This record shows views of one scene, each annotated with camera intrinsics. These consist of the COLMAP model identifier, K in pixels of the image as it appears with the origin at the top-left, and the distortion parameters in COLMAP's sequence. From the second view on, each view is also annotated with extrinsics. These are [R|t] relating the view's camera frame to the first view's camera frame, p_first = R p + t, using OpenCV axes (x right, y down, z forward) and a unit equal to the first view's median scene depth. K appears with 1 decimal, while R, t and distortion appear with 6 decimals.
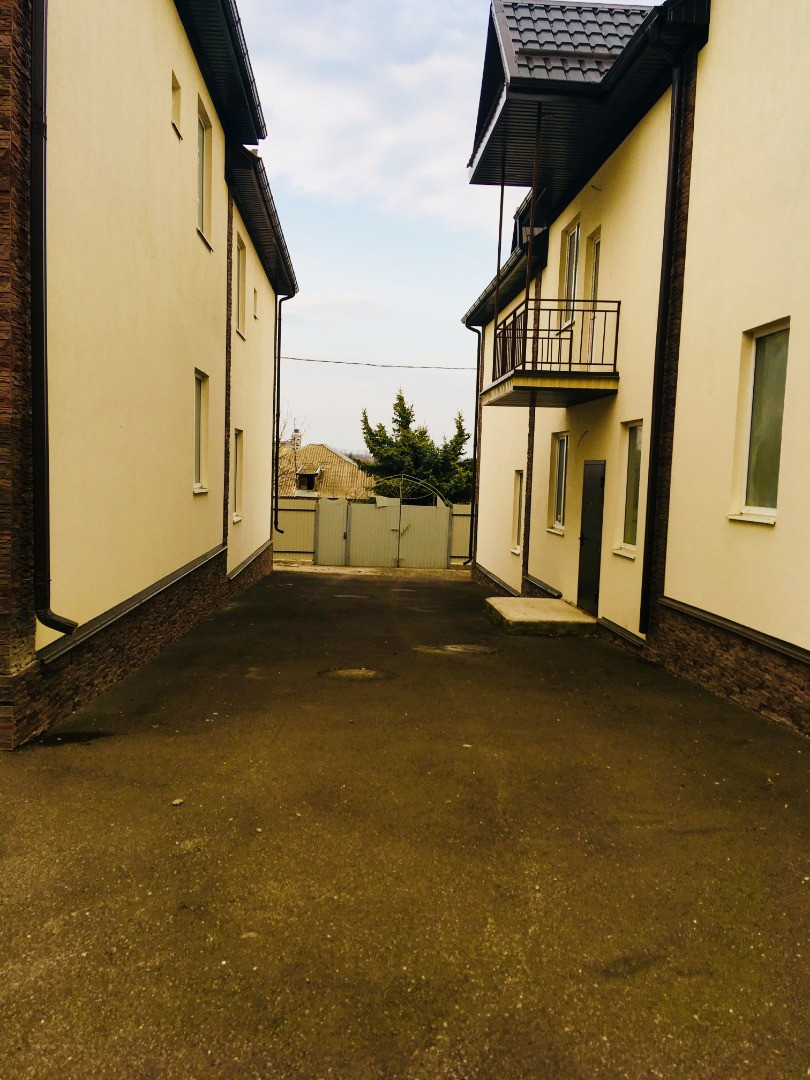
lens RADIAL K [[919.0, 0, 409.4], [0, 919.0, 539.8], [0, 0, 1]] dist [0.087467, -0.112490]
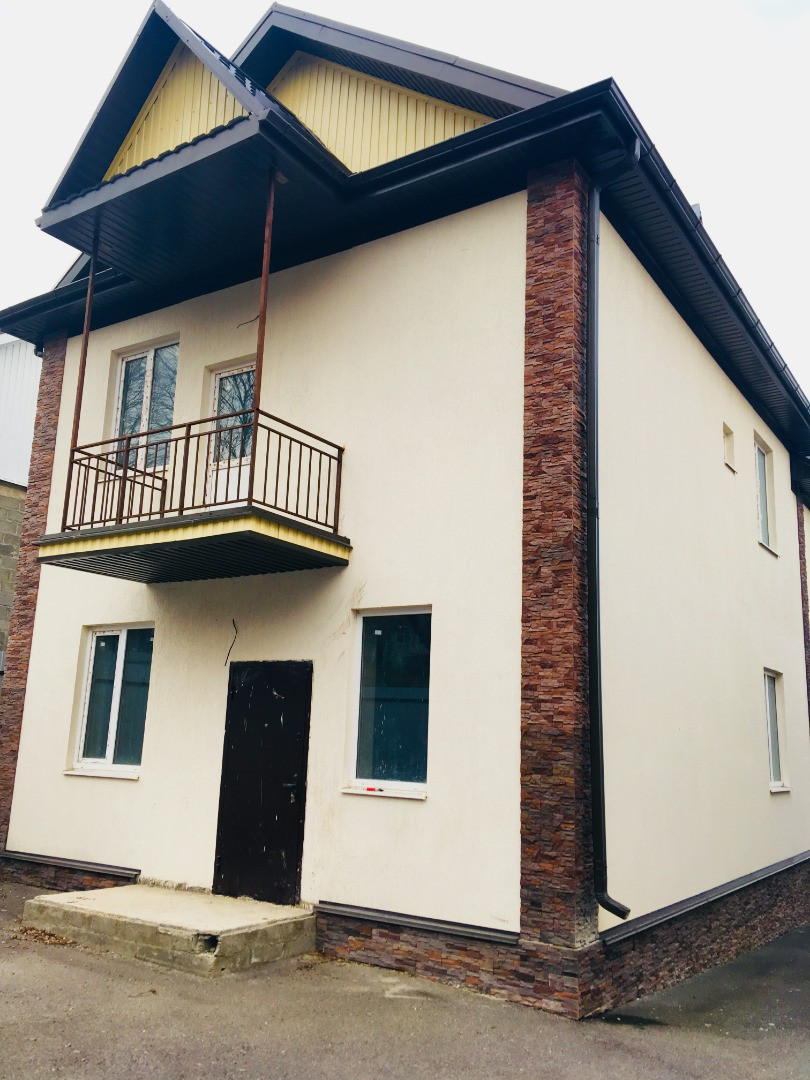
lens RADIAL K [[919.0, 0, 400.5], [0, 919.0, 538.9], [0, 0, 1]] dist [0.087467, -0.112490]
pose [[0.799642, -0.129846, -0.586270, 0.146688], [-0.055329, 0.956255, -0.287255, -0.000962], [0.597923, 0.262139, 0.757477, -0.158641]]
